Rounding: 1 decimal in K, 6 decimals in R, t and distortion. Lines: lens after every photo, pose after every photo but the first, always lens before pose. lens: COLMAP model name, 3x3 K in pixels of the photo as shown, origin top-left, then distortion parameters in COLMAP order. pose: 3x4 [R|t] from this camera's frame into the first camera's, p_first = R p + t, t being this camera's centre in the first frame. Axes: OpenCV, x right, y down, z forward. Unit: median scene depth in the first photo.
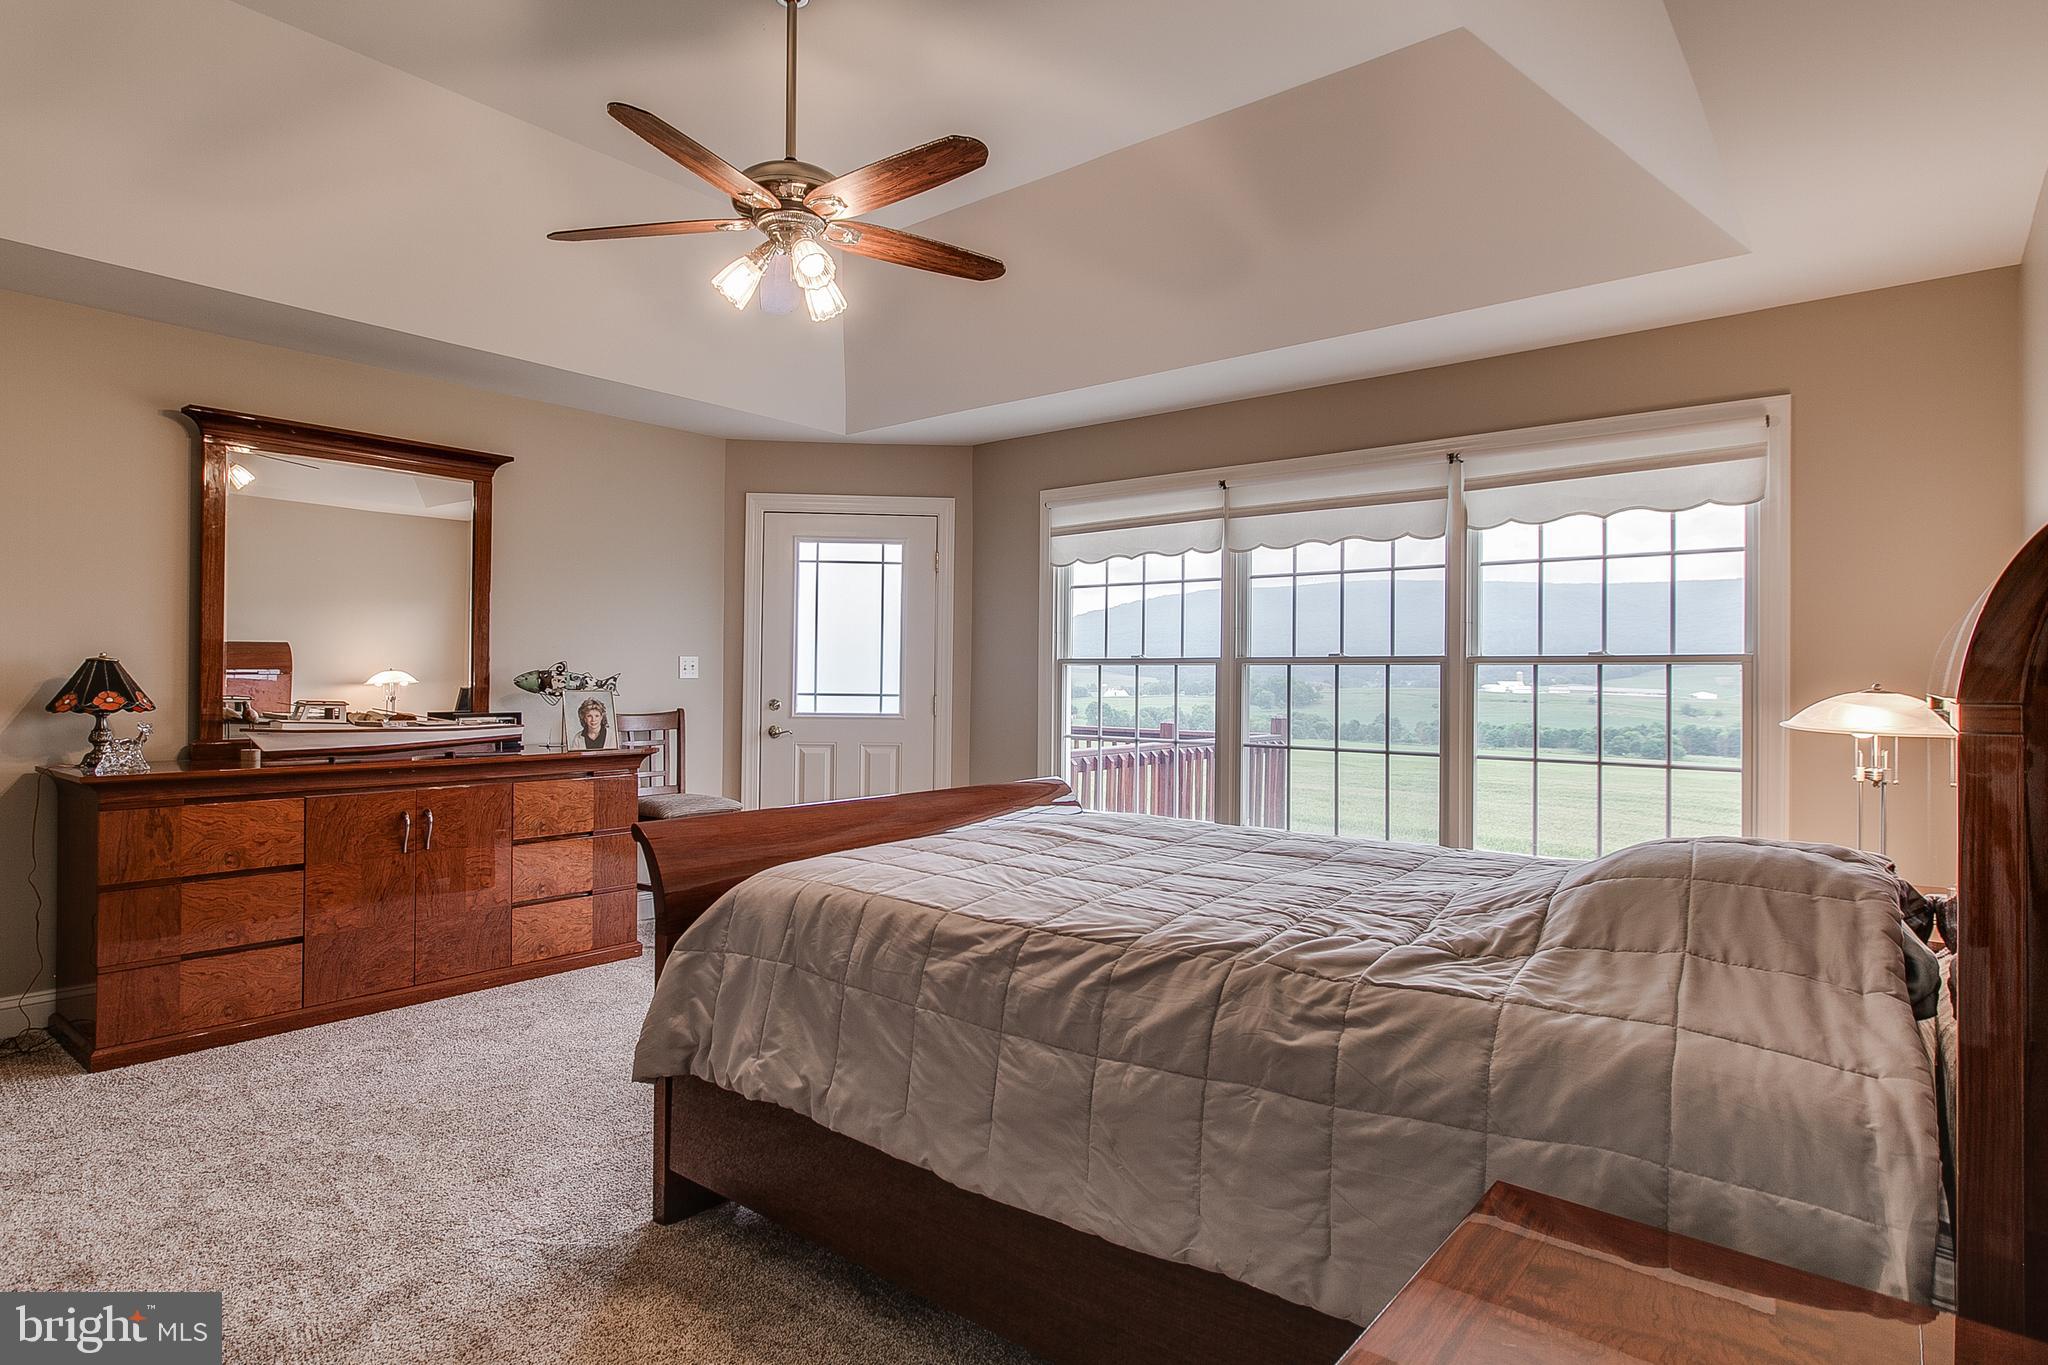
lens RADIAL K [[1088.3, 0, 1023.2], [0, 1088.3, 671.0], [0, 0, 1]] dist [0.000382, 0.000878]
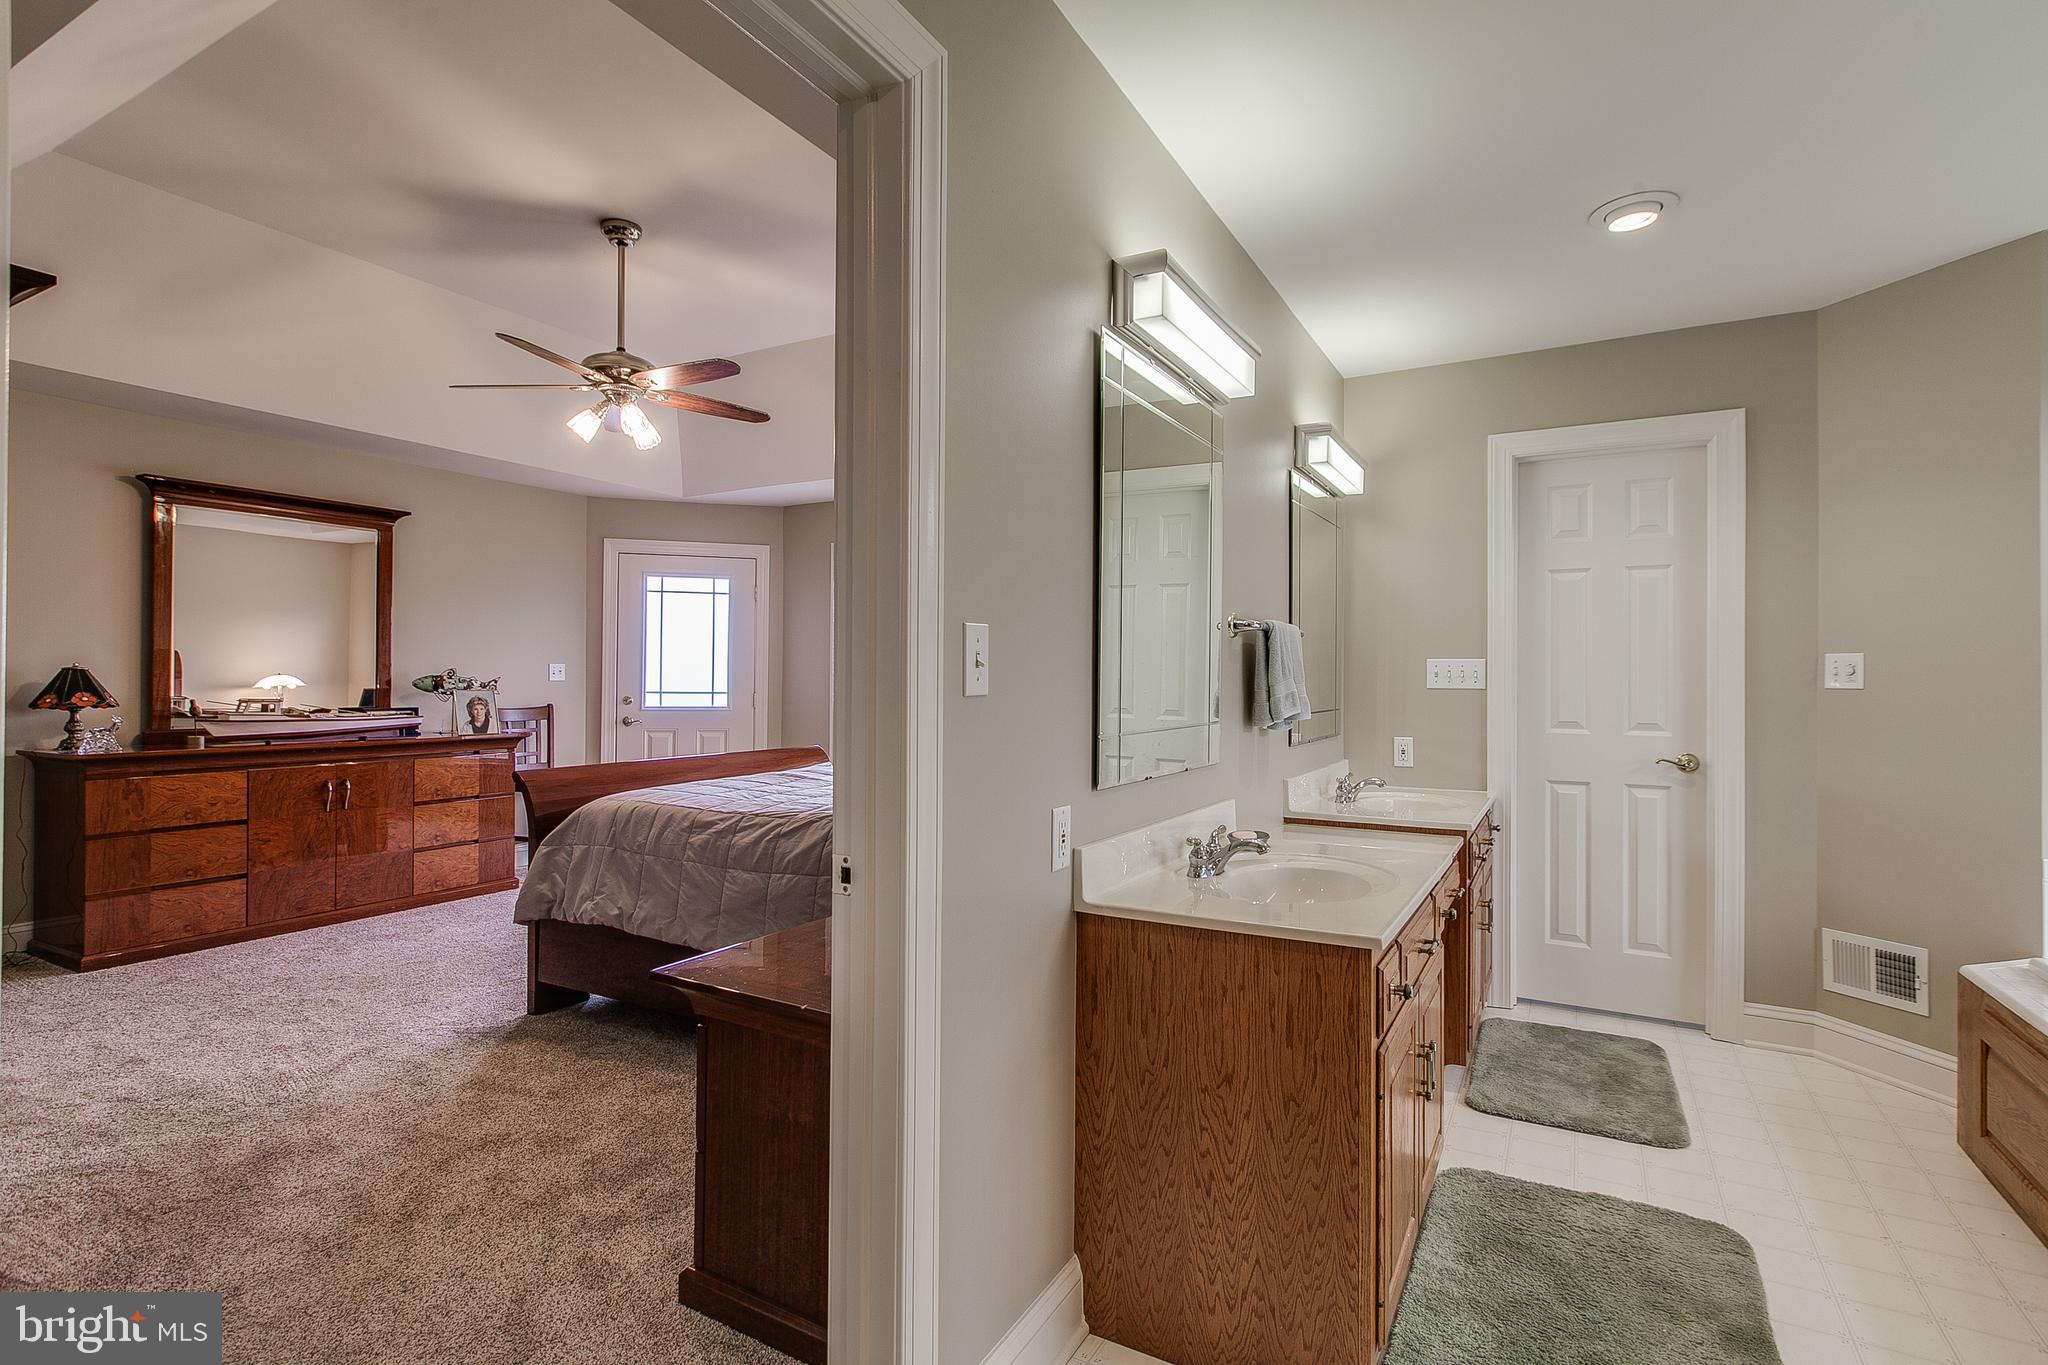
lens RADIAL K [[1025.0, 0, 1094.4], [0, 1025.0, 671.5], [0, 0, 1]] dist [0.000589, -0.000158]
pose [[0.984460, -0.002579, 0.175592, 0.151114], [0.002541, 0.999997, 0.000436, -0.004153], [-0.175593, 0.000017, 0.984463, -0.438398]]
